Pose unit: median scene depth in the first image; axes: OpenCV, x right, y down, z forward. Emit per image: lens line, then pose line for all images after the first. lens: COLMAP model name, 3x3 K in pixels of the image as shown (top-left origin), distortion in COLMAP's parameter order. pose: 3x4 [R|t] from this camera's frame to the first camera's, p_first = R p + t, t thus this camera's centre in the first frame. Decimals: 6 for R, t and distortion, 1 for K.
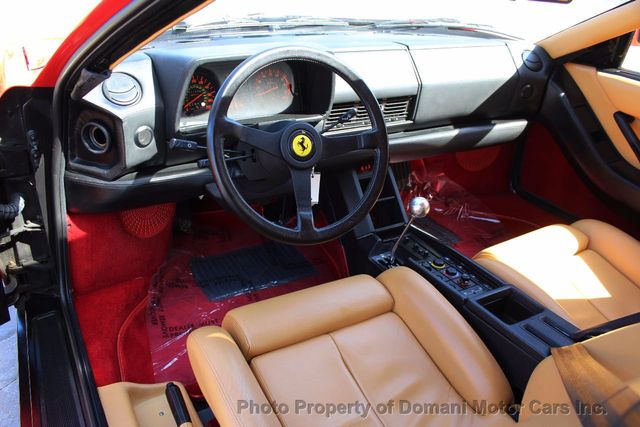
lens RADIAL K [[530.2, 0, 292.7], [0, 530.2, 212.8], [0, 0, 1]] dist [-0.171453, 0.150111]
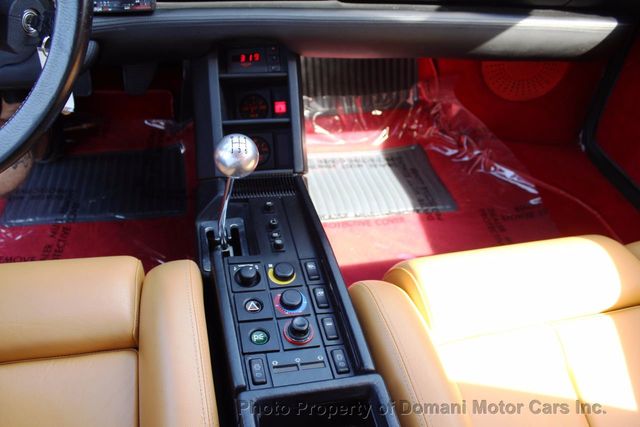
lens RADIAL K [[530.2, 0, 292.7], [0, 530.2, 212.8], [0, 0, 1]] dist [-0.171453, 0.150111]
pose [[0.953413, 0.226238, -0.199550, 0.292170], [-0.175742, 0.954191, 0.242144, -0.063353], [0.245191, -0.195794, 0.949498, 0.411930]]
